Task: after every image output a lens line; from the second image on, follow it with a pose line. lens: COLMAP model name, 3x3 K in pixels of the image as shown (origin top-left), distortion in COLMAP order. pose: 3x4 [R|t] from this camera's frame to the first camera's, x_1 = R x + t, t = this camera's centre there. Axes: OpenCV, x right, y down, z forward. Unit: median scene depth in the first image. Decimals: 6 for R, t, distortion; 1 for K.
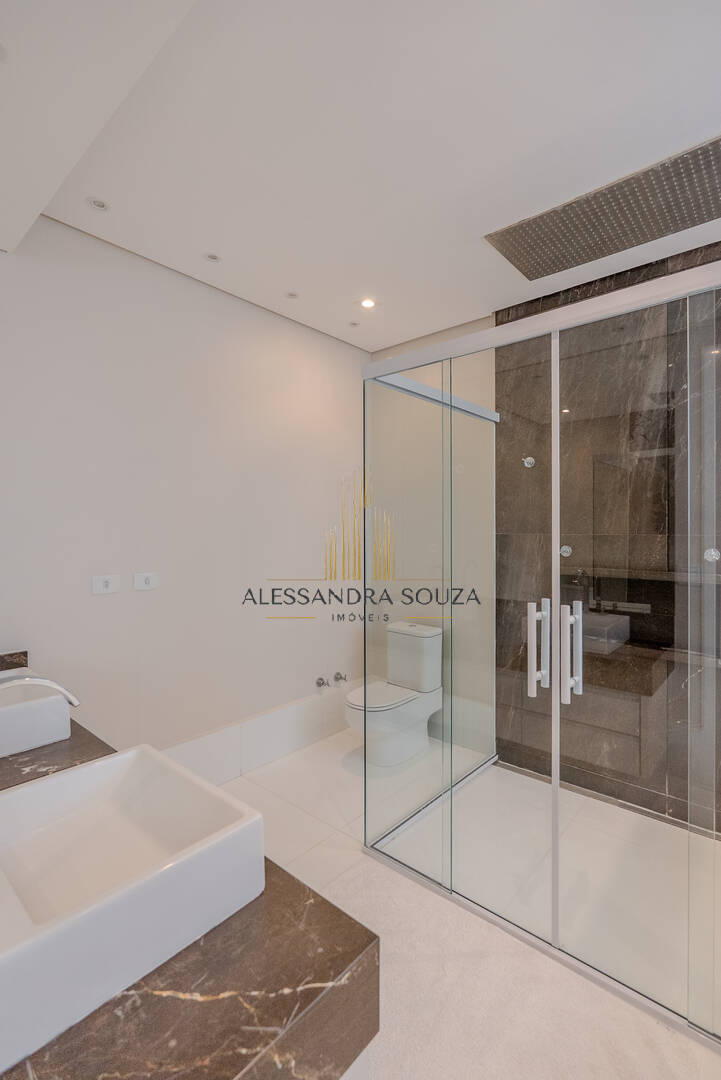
lens RADIAL K [[485.2, 0, 382.4], [0, 485.2, 529.4], [0, 0, 1]] dist [-0.002572, 0.000218]
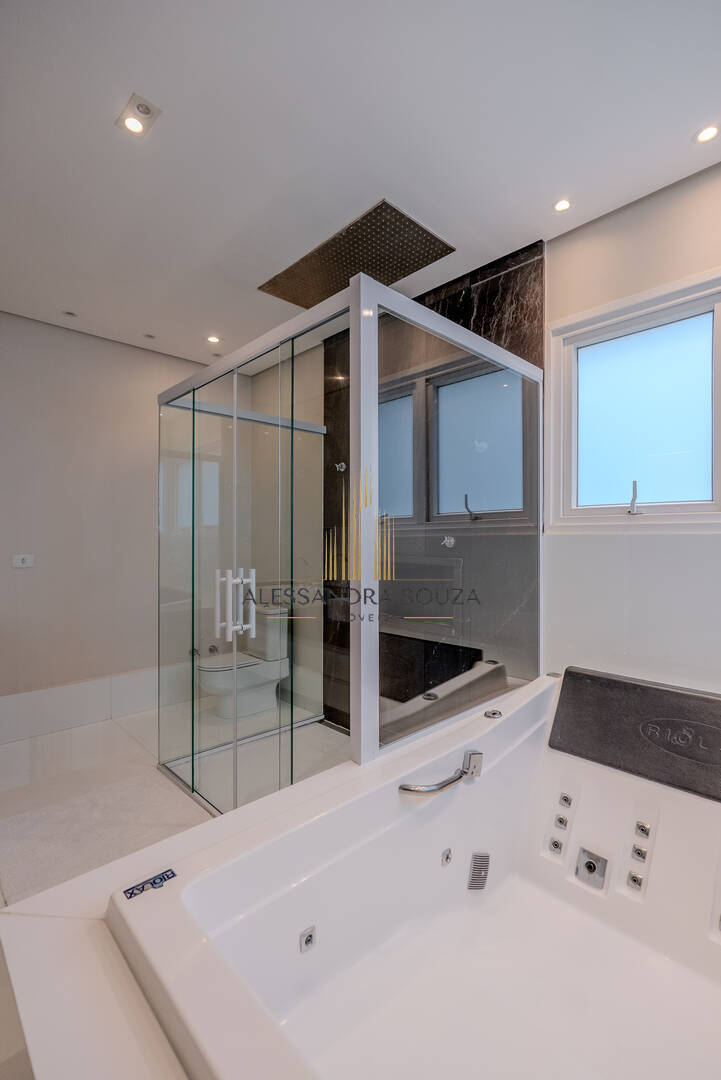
lens RADIAL K [[481.3, 0, 360.9], [0, 481.3, 537.7], [0, 0, 1]] dist [-0.012223, 0.000001]
pose [[0.993777, 0.003105, -0.111343, 0.512533], [-0.003160, 0.999995, -0.000320, 0.036939], [0.111341, 0.000670, 0.993782, -0.175515]]
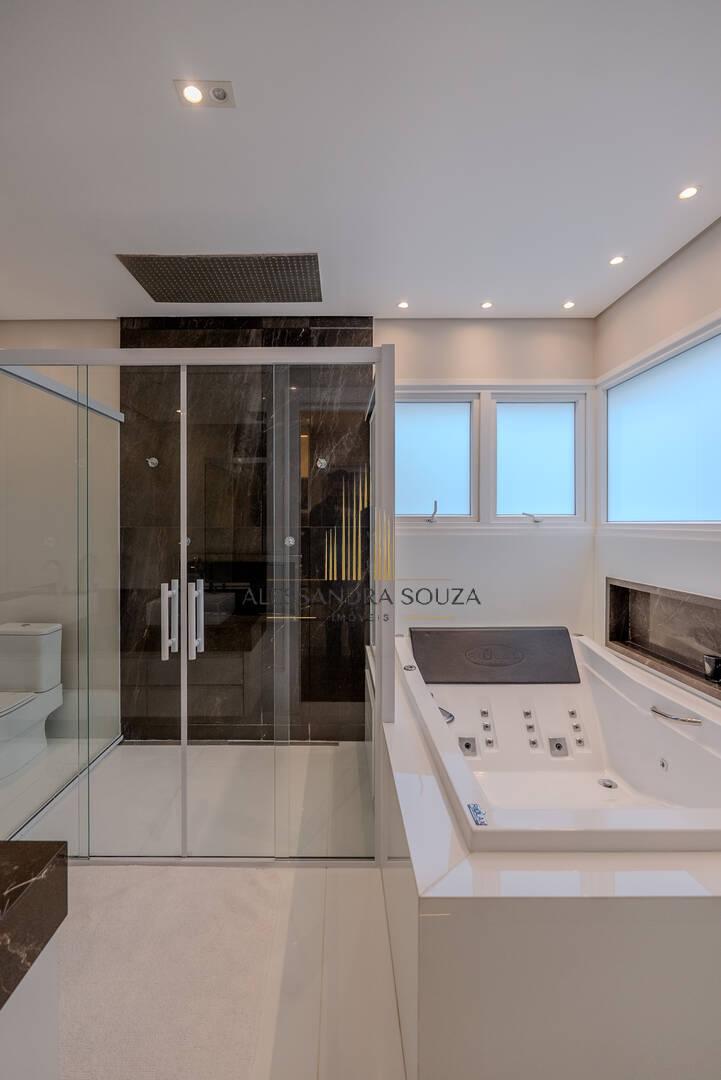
lens RADIAL K [[480.3, 0, 341.9], [0, 480.3, 521.0], [0, 0, 1]] dist [-0.020884, 0.000061]
pose [[0.766907, 0.001344, 0.641757, -0.072591], [0.000459, 0.999996, -0.002643, -0.001522], [-0.641758, 0.002322, 0.766904, -0.124171]]
